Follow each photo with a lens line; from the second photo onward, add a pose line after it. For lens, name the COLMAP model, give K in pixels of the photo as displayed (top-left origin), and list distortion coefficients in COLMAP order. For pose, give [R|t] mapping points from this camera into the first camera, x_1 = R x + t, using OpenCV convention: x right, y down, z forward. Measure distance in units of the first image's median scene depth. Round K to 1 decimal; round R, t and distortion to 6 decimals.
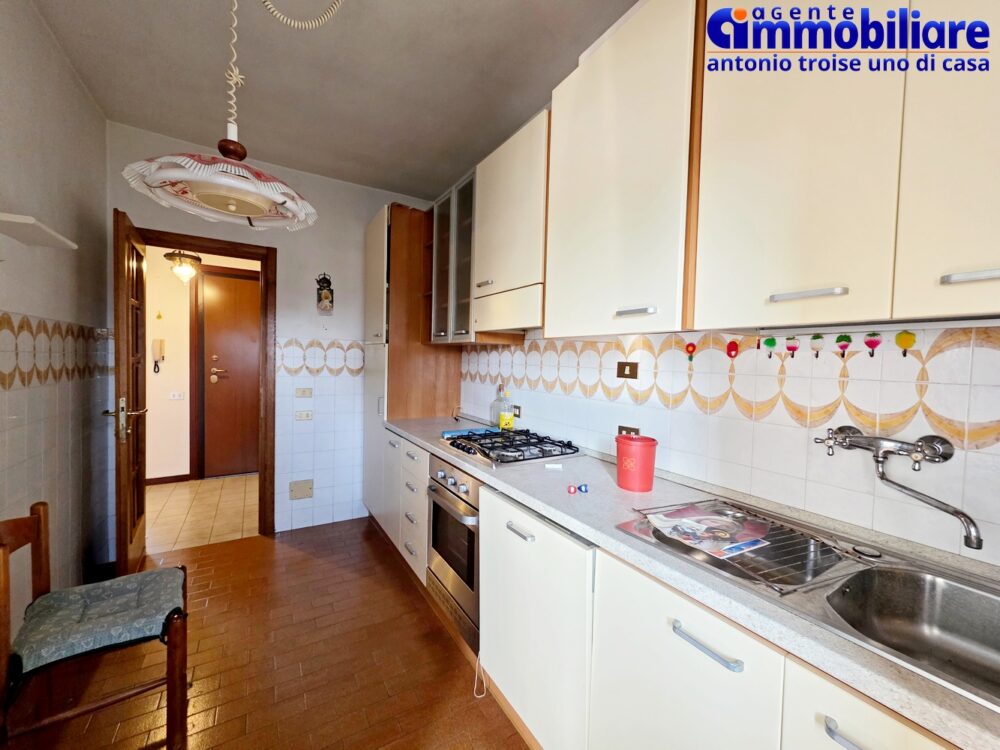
lens RADIAL K [[415.3, 0, 511.6], [0, 415.3, 373.1], [0, 0, 1]] dist [0.000139, 0.000002]
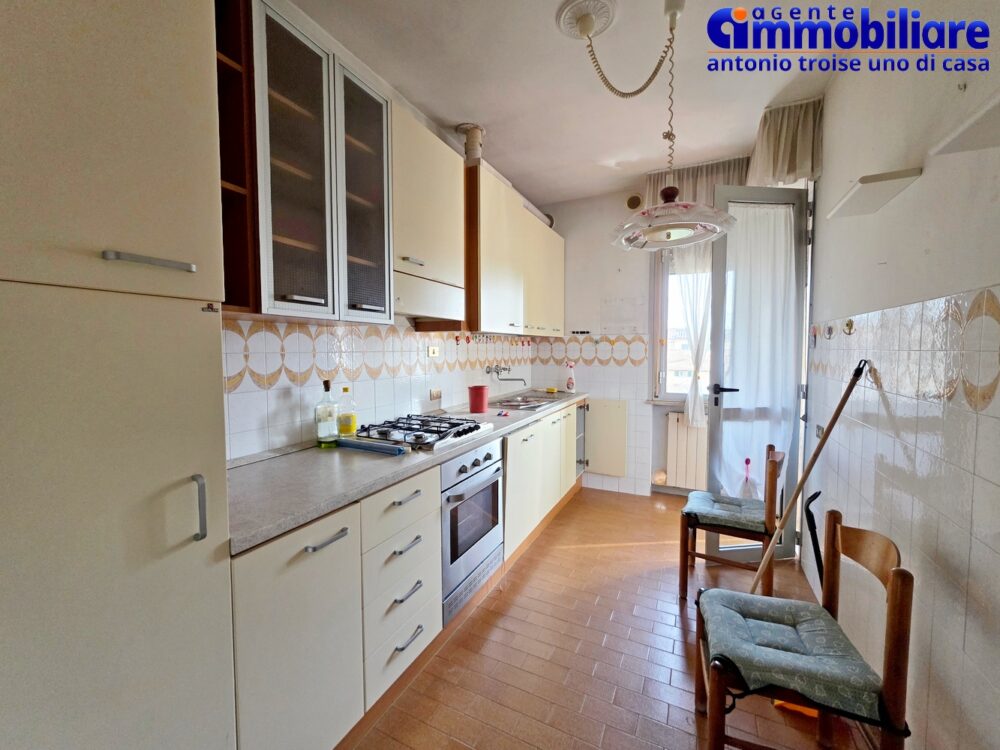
lens RADIAL K [[415.3, 0, 511.6], [0, 415.3, 373.1], [0, 0, 1]] dist [0.000139, 0.000002]
pose [[-0.566368, -0.087924, 0.819449, -0.814380], [-0.000819, 0.994353, 0.106124, -0.064951], [-0.824152, 0.059435, -0.563242, 1.178722]]
